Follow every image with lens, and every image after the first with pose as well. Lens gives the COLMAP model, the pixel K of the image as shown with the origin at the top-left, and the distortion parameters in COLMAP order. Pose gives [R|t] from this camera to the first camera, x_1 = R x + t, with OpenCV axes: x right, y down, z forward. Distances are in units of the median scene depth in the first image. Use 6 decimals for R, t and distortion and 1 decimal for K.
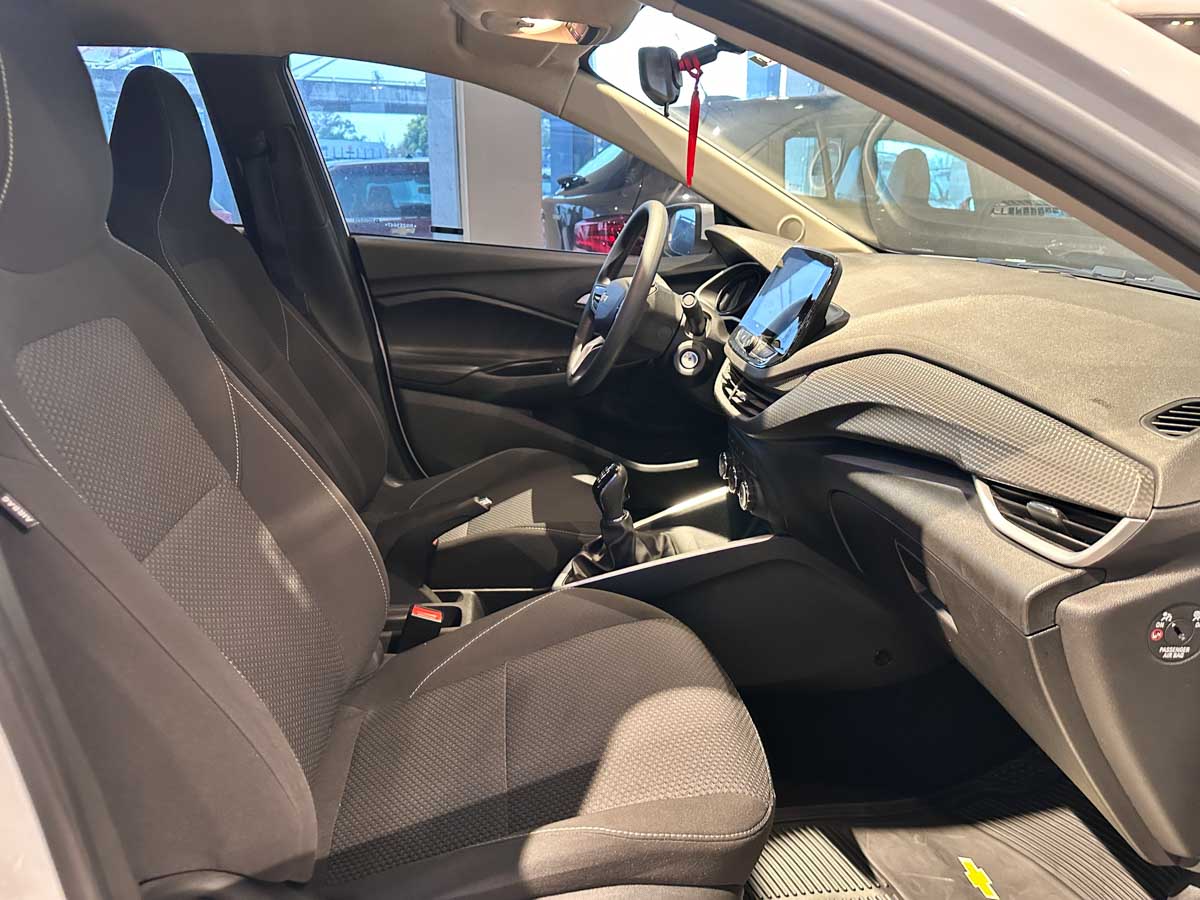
lens RADIAL K [[843.0, 0, 617.8], [0, 843.0, 453.8], [0, 0, 1]] dist [0.090298, -0.101626]
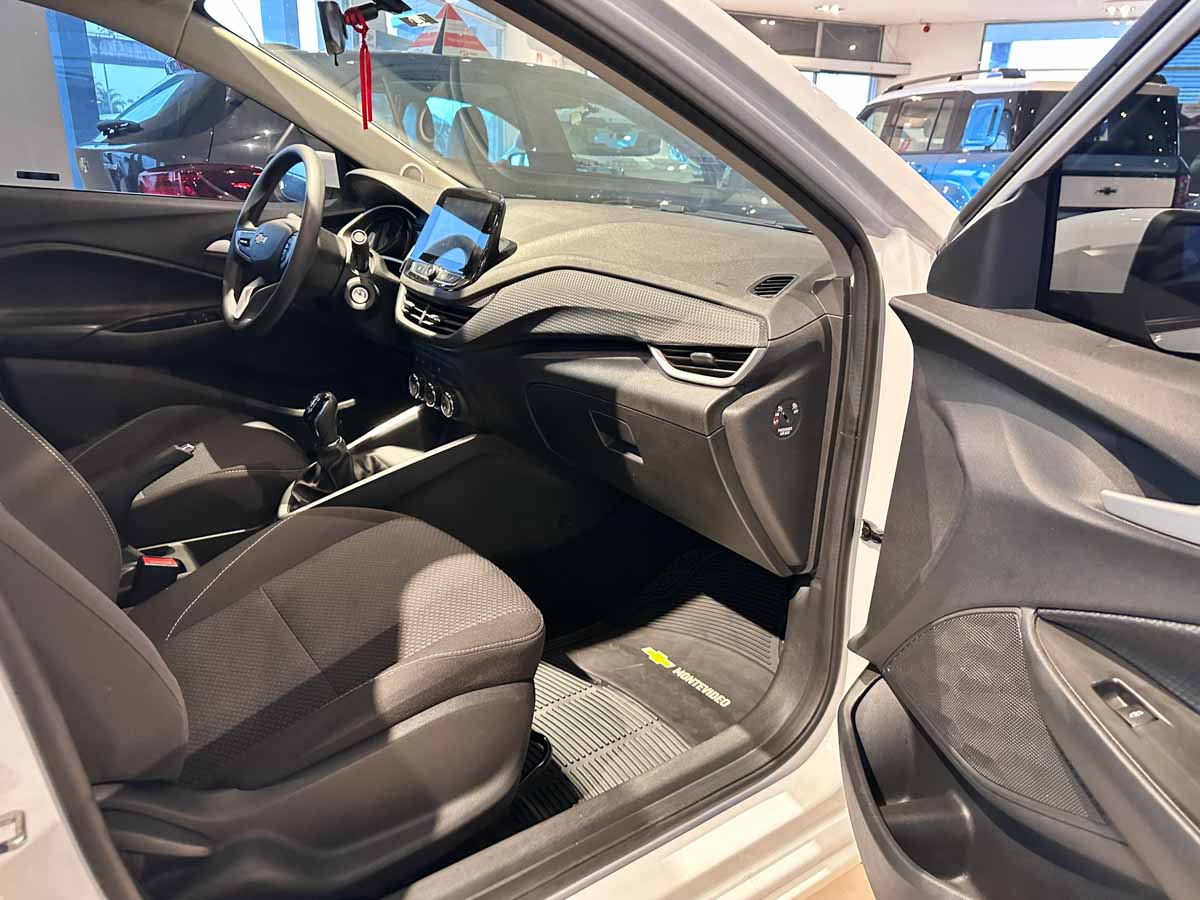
lens RADIAL K [[843.0, 0, 617.8], [0, 843.0, 453.8], [0, 0, 1]] dist [0.090298, -0.101626]
pose [[0.862622, -0.156470, 0.481041, -0.213609], [0.136153, 0.987682, 0.077111, 0.056797], [-0.487181, -0.001023, 0.873300, -0.129429]]
